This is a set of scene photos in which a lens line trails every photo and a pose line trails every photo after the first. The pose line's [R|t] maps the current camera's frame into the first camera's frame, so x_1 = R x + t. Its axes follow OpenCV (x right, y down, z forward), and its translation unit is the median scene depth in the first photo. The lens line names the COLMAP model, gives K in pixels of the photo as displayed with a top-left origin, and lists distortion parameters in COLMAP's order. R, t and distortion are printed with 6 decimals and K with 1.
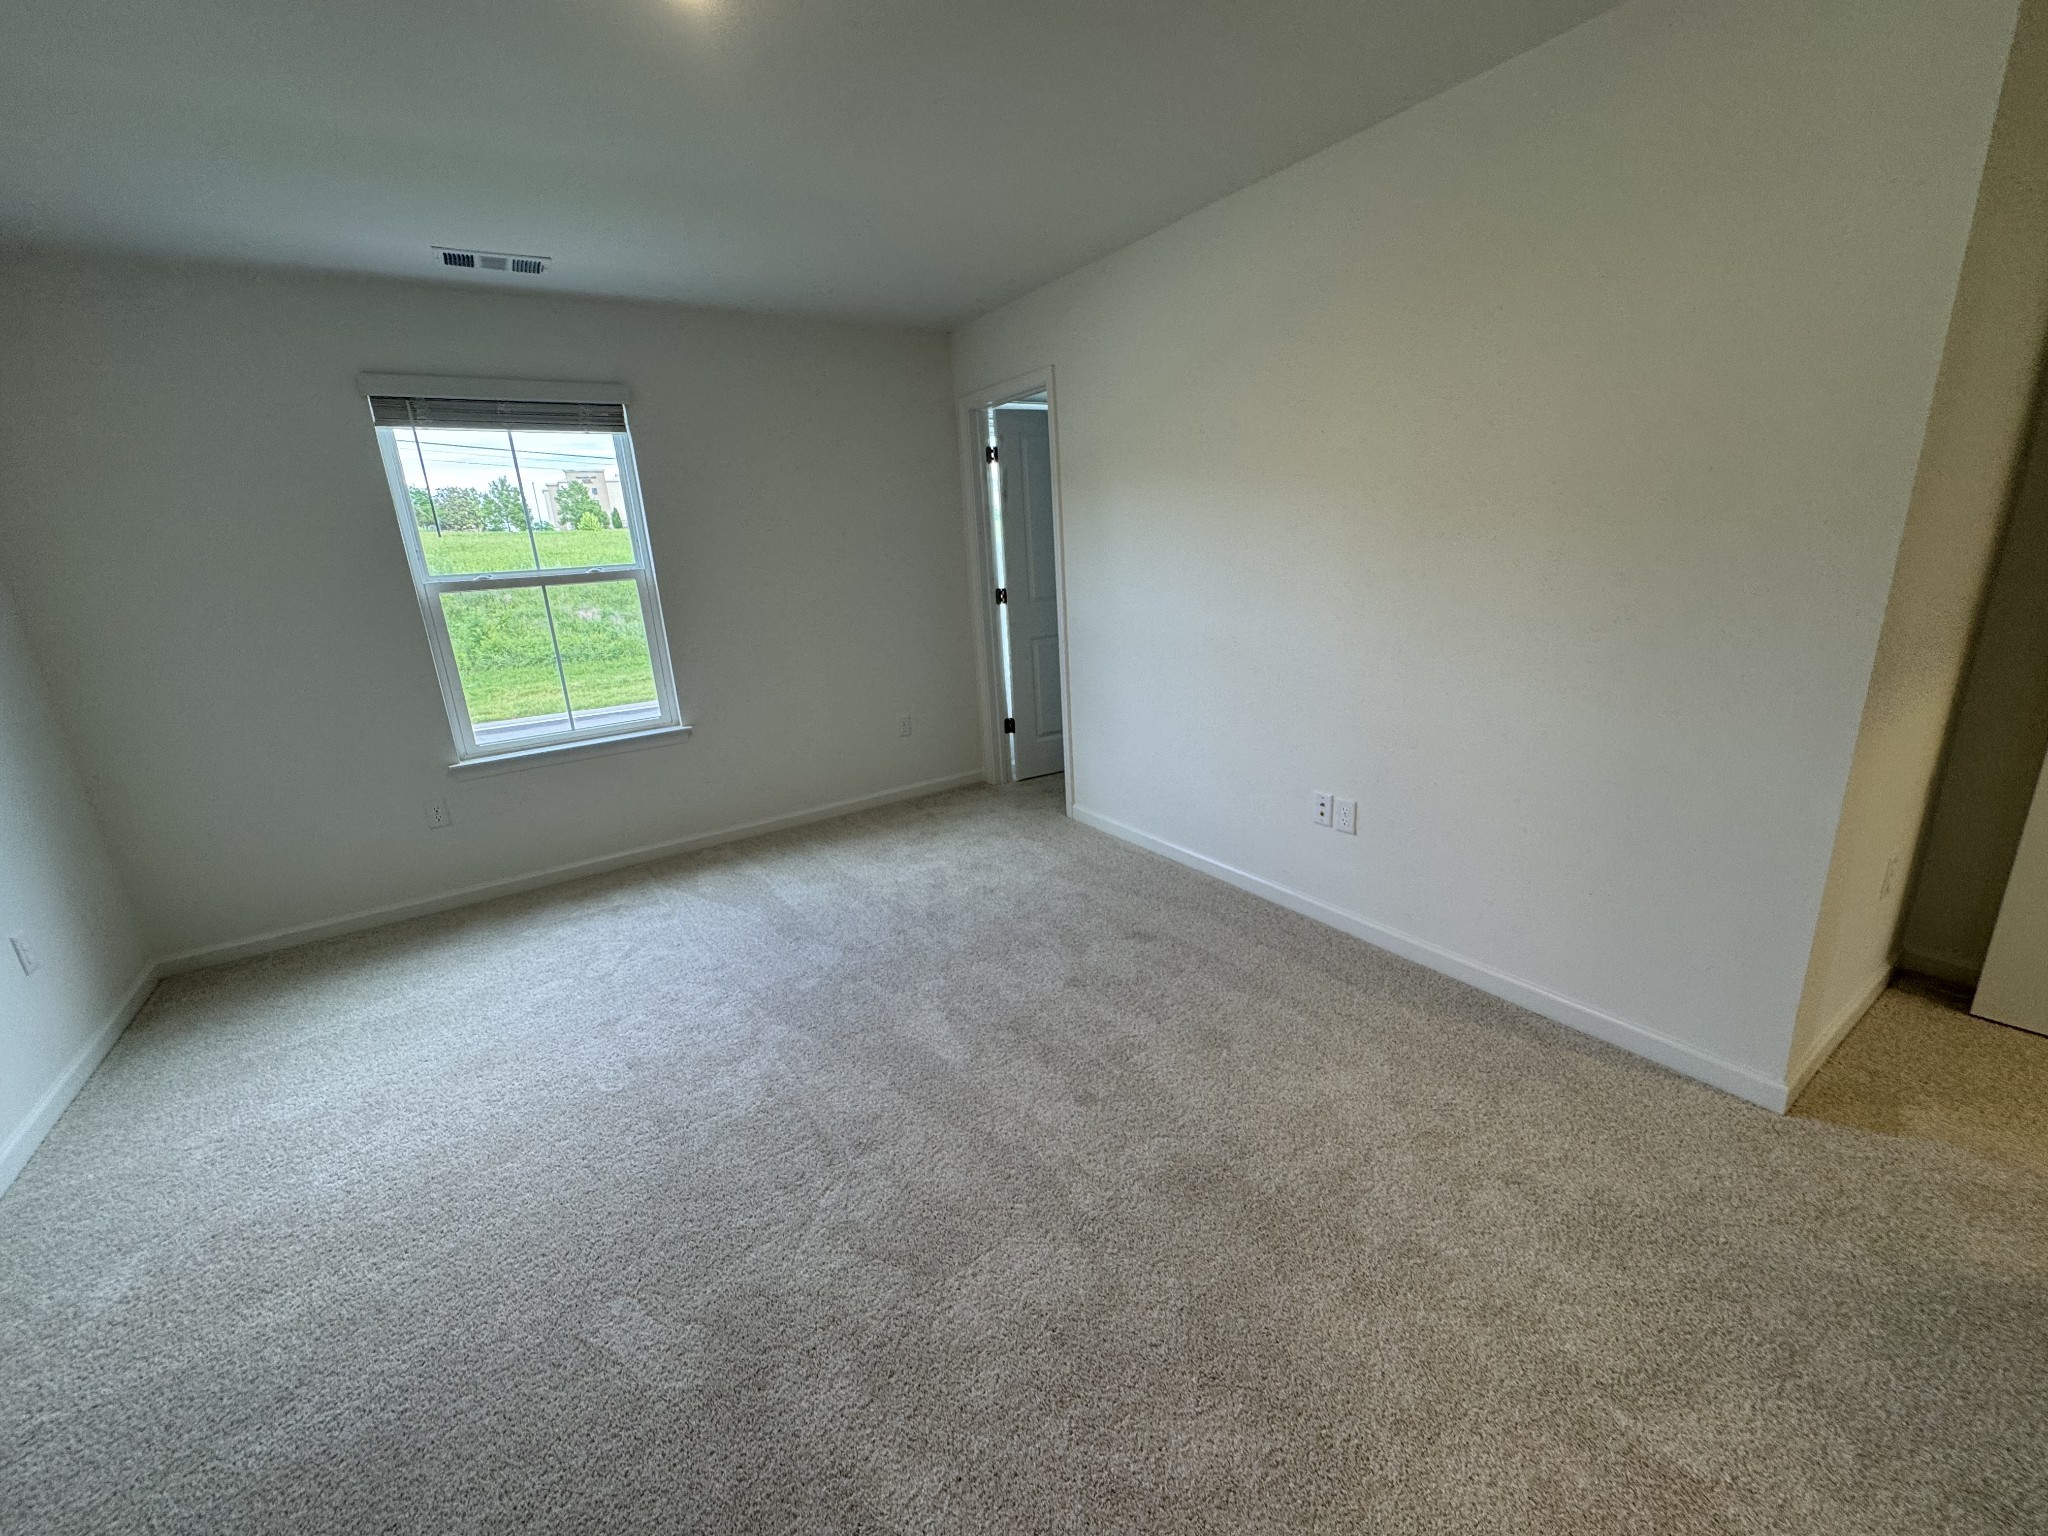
lens RADIAL K [[812.7, 0, 1037.8], [0, 812.7, 763.9], [0, 0, 1]] dist [-0.002443, 0.000616]
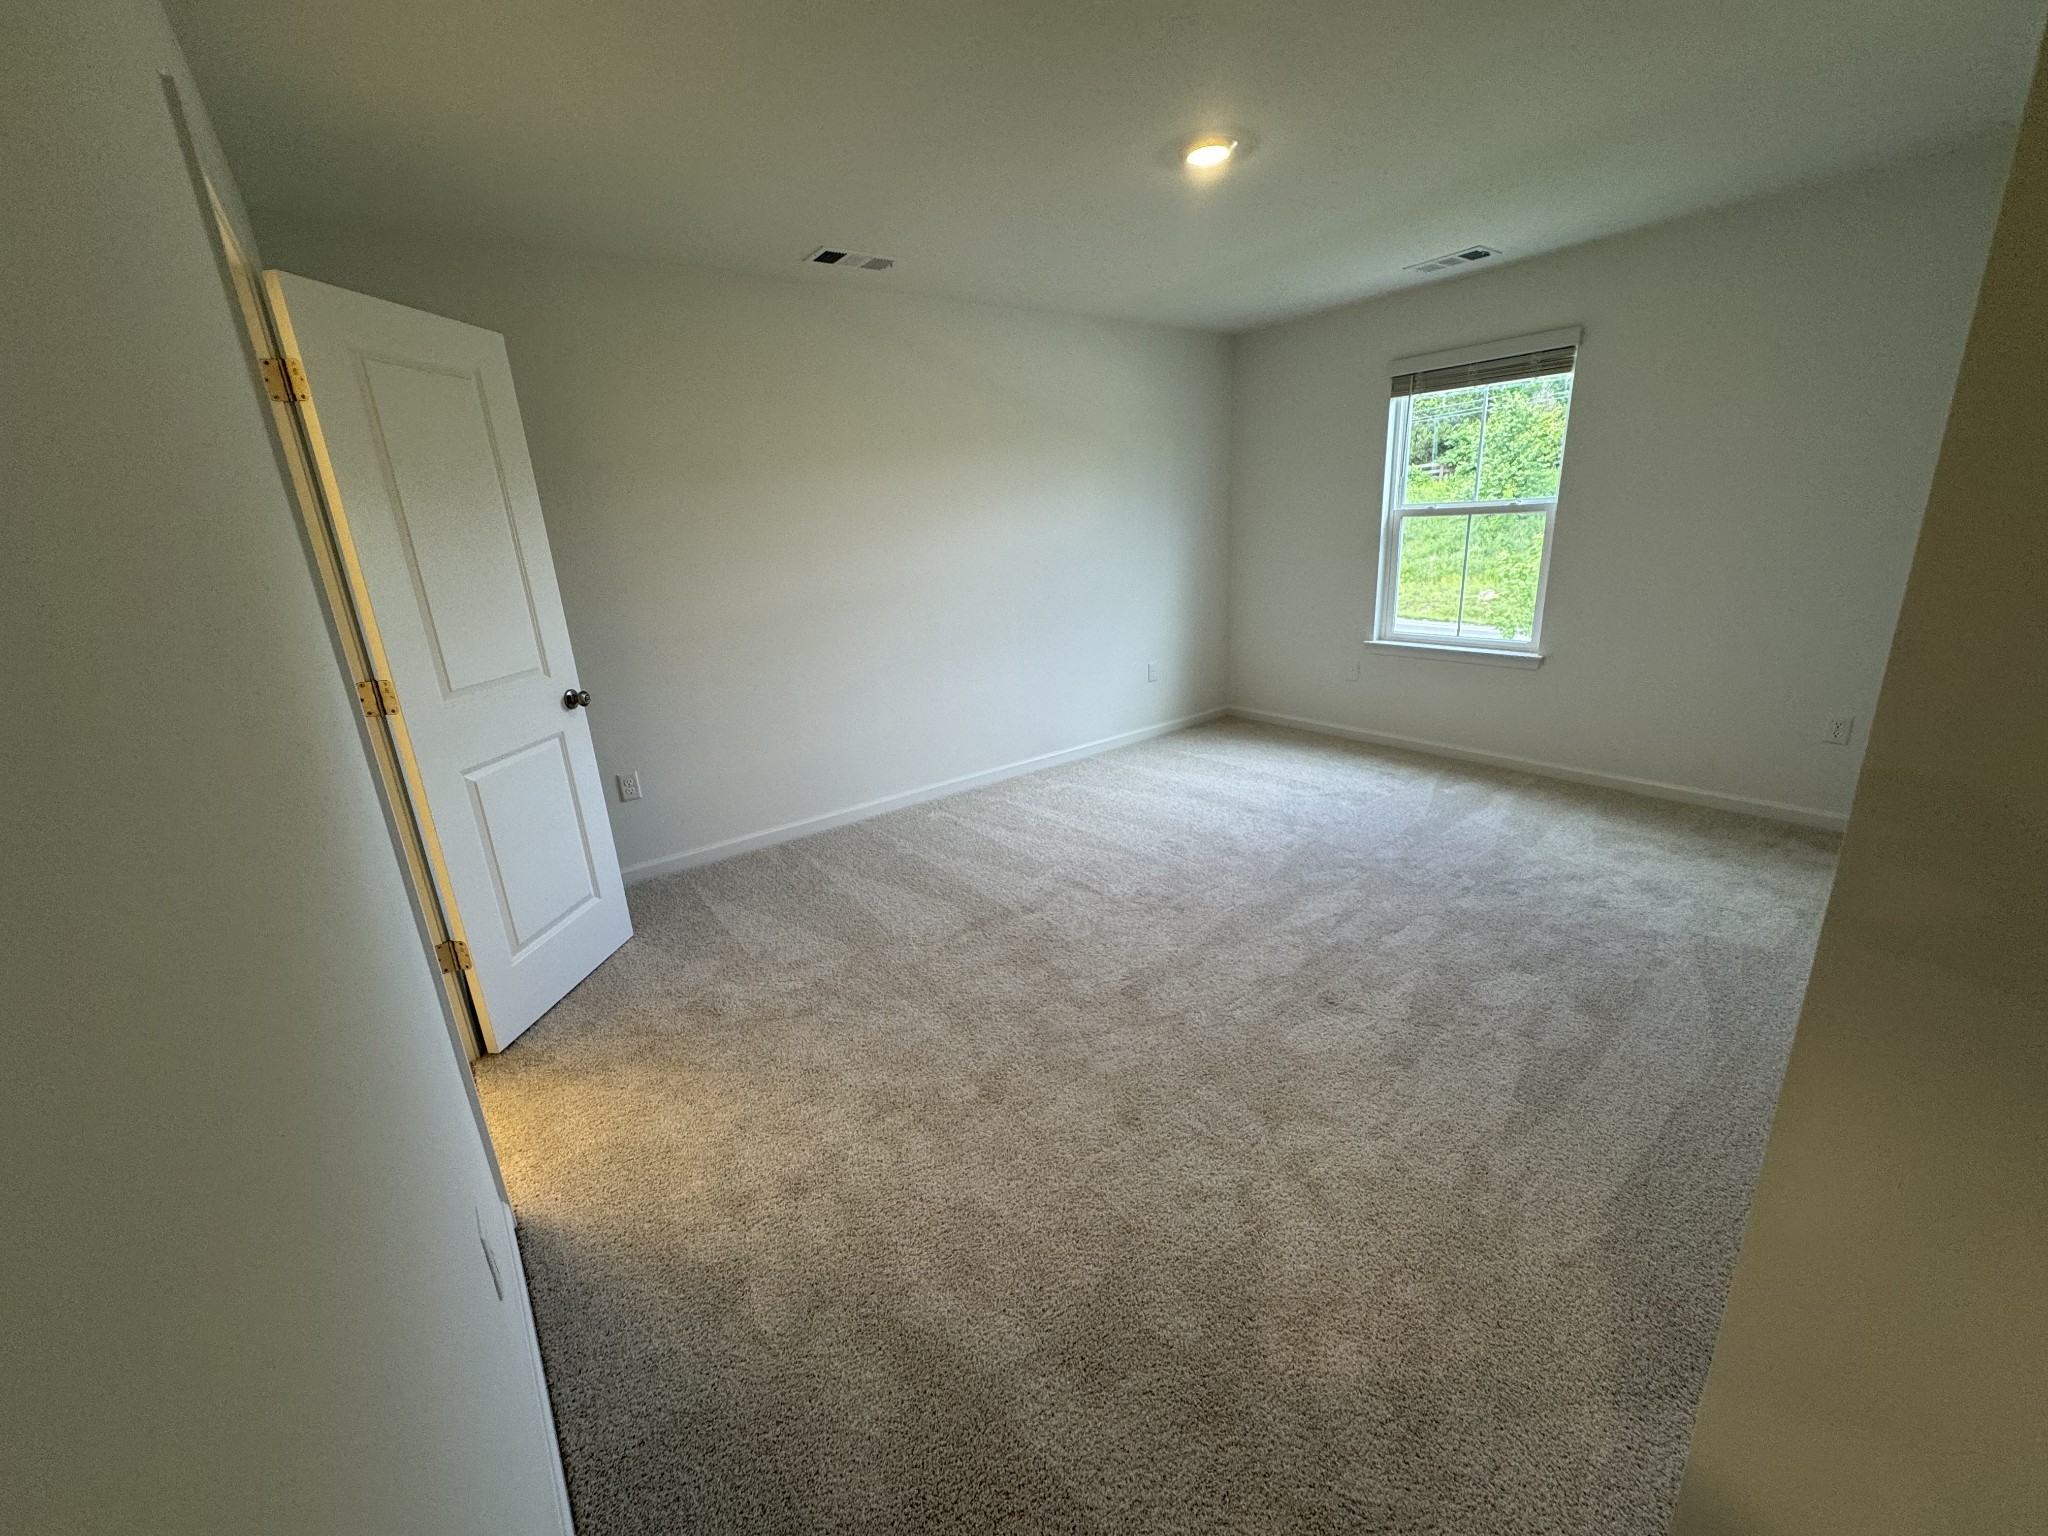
lens RADIAL K [[812.7, 0, 1039.9], [0, 812.7, 764.0], [0, 0, 1]] dist [-0.002443, 0.000616]
pose [[0.088037, 0.338823, -0.936722, 0.652095], [-0.229019, 0.922067, 0.311998, -0.115270], [0.969433, 0.187059, 0.158773, 0.268230]]
